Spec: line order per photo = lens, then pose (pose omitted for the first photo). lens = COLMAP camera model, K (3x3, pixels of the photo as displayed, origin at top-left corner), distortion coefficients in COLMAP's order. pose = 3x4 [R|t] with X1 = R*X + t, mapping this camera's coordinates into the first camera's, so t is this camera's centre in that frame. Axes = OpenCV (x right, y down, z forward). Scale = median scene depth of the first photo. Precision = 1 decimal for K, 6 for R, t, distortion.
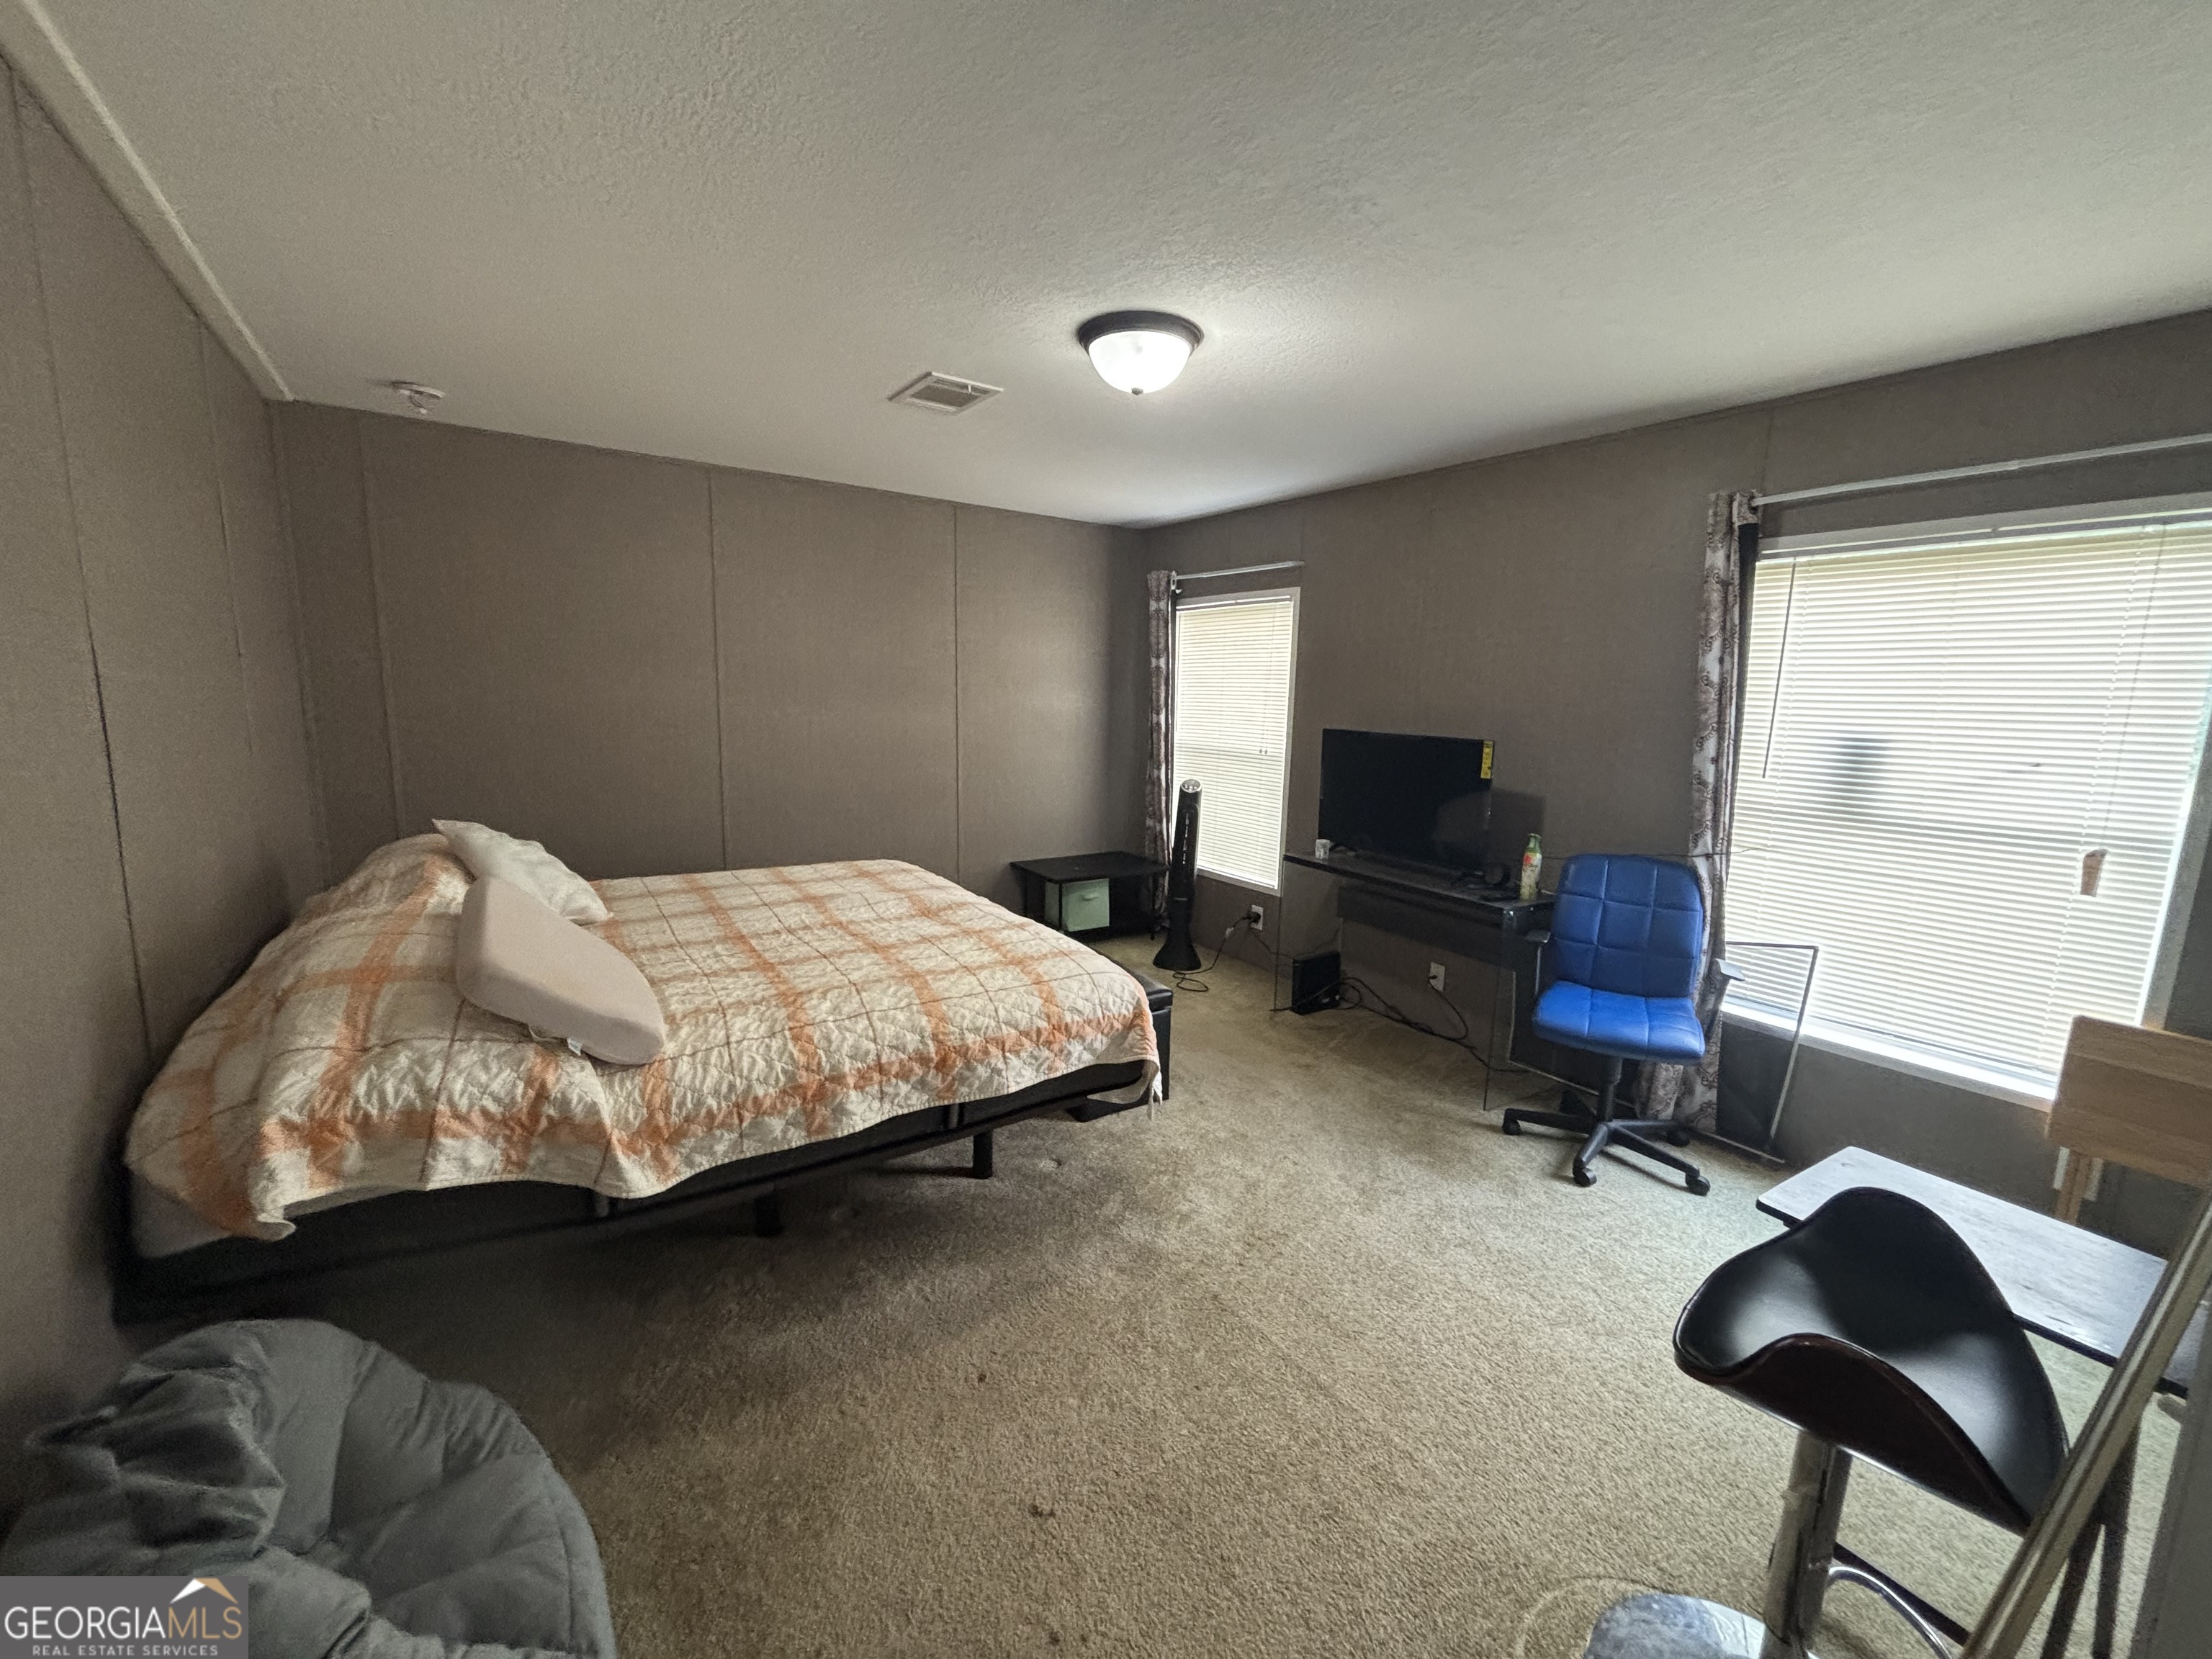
lens RADIAL K [[896.6, 0, 1102.8], [0, 896.6, 833.4], [0, 0, 1]] dist [-0.000269, -0.000021]
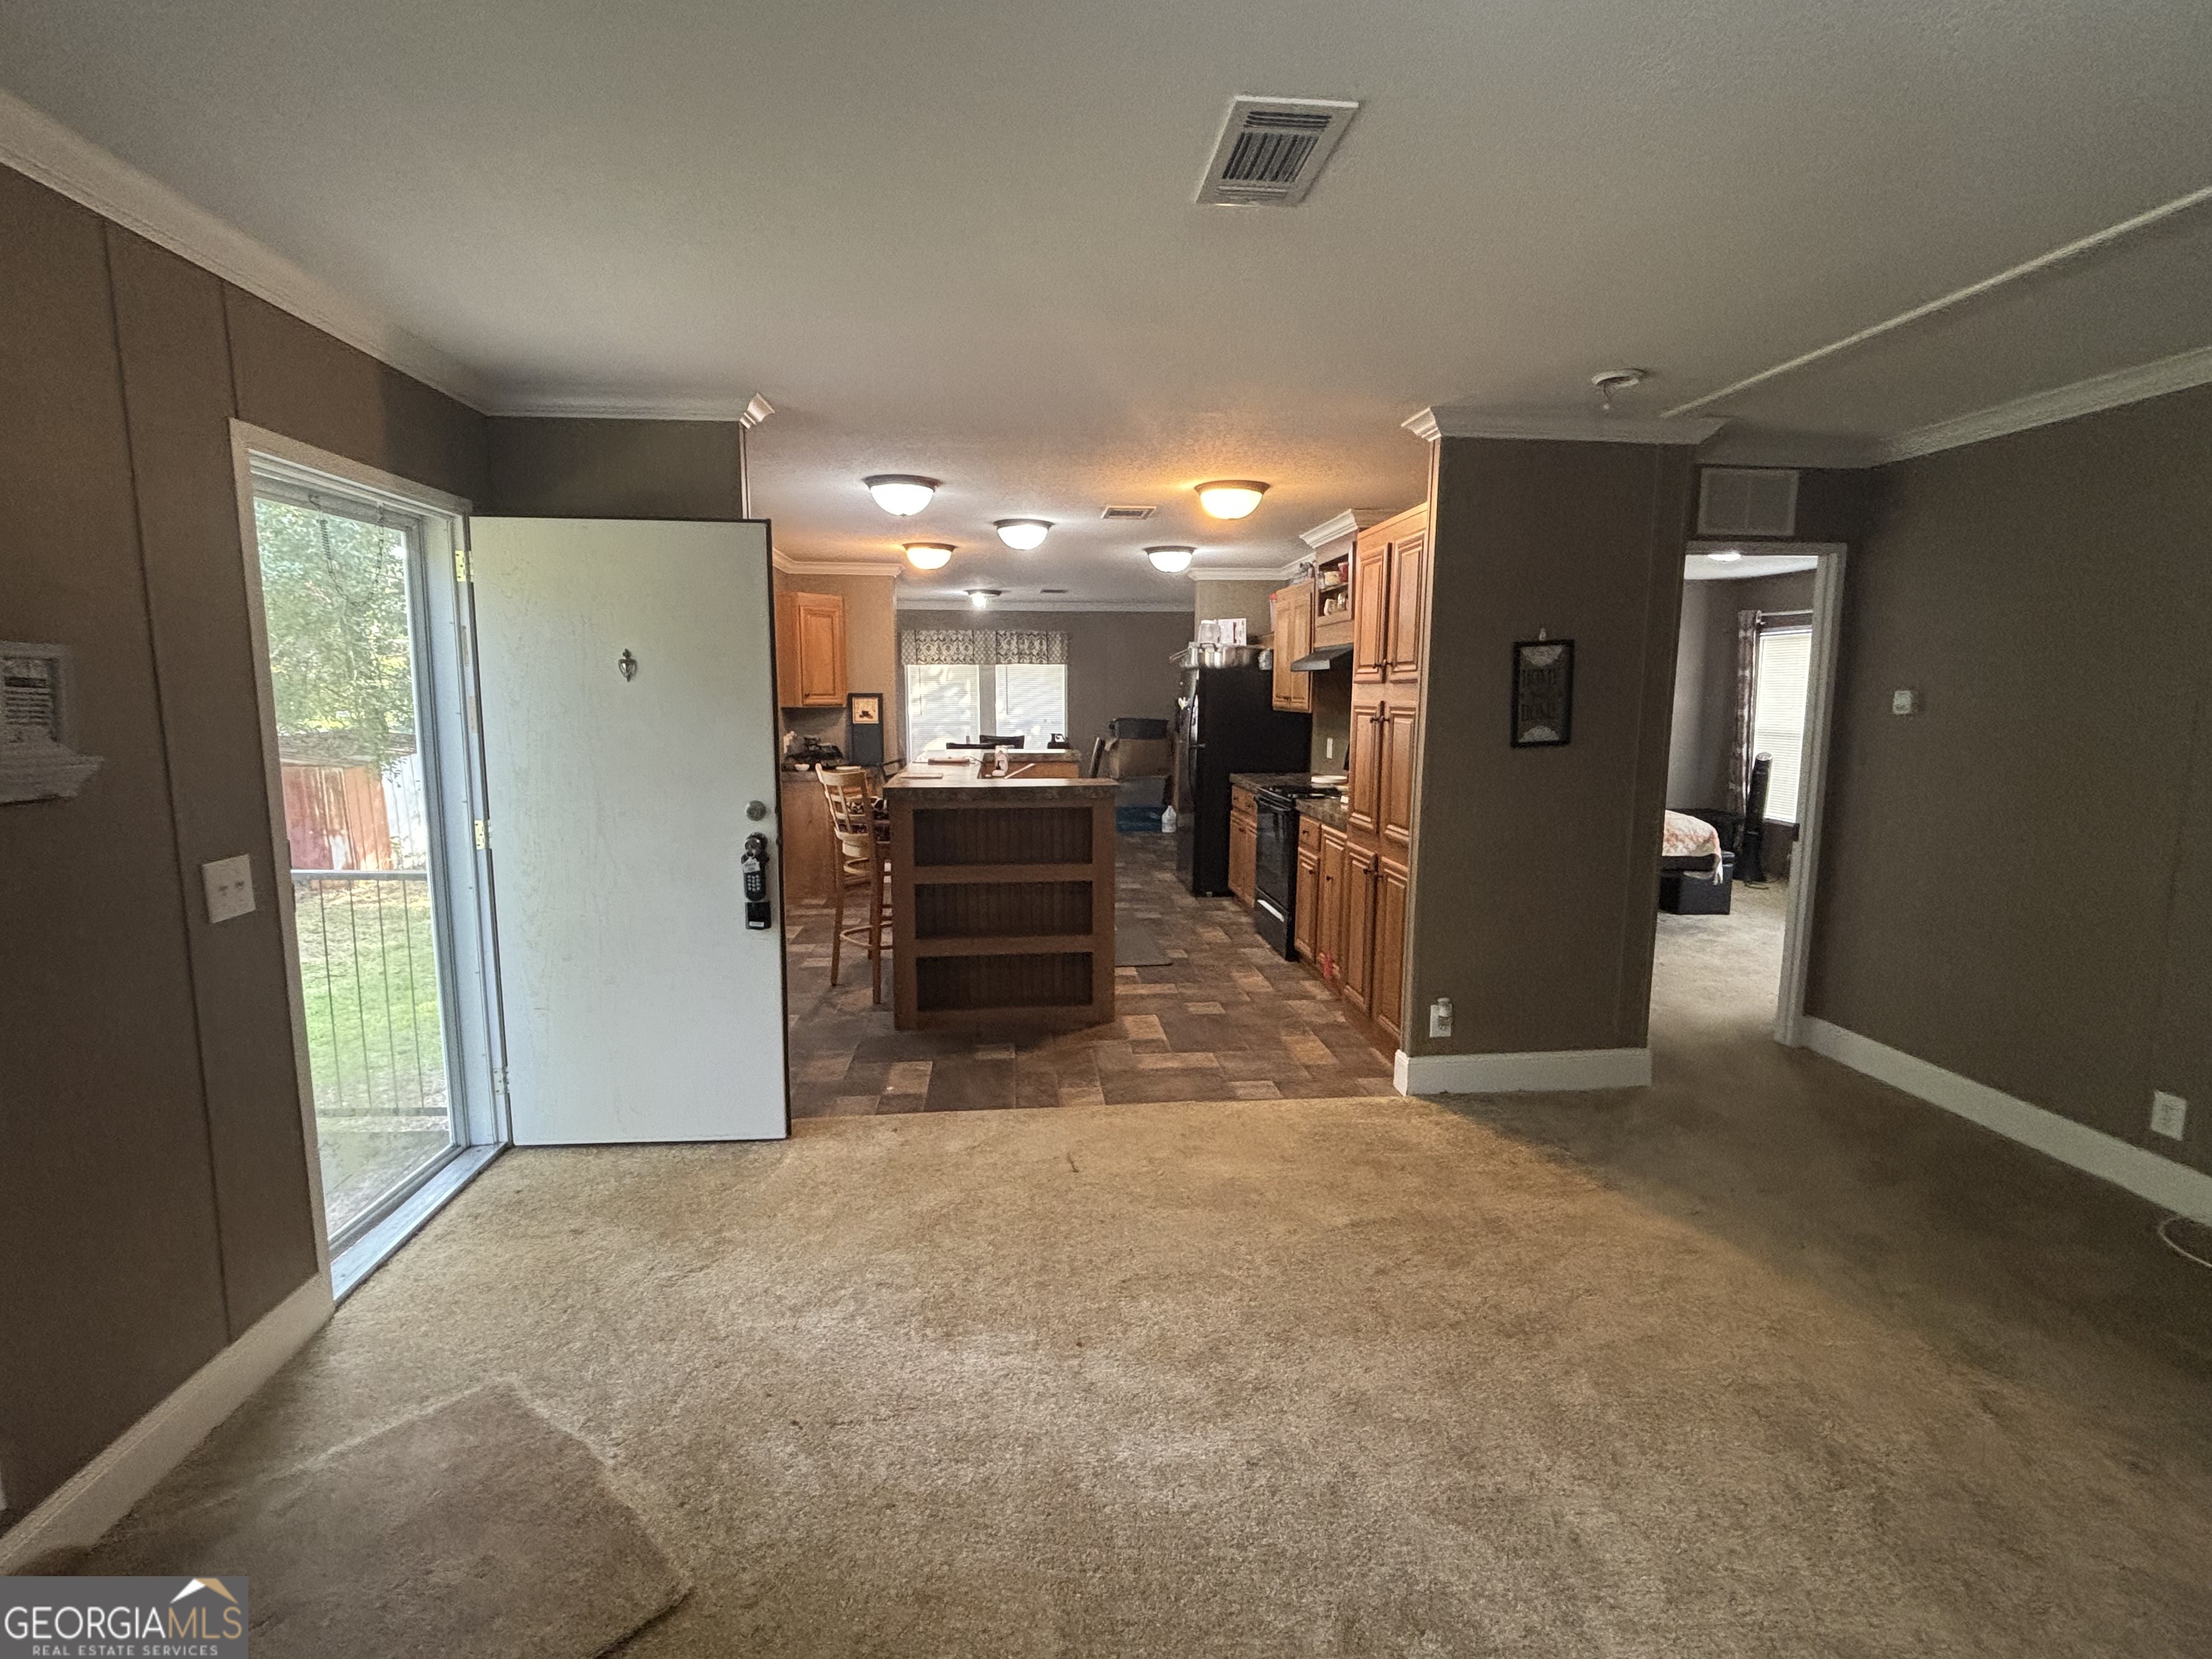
lens RADIAL K [[1018.9, 0, 1108.7], [0, 1018.9, 826.7], [0, 0, 1]] dist [-0.001492, -0.000456]
pose [[0.869881, 0.046702, -0.491046, -0.011125], [-0.061508, 0.998008, -0.014042, 0.144270], [0.489412, 0.042418, 0.871020, -0.930177]]
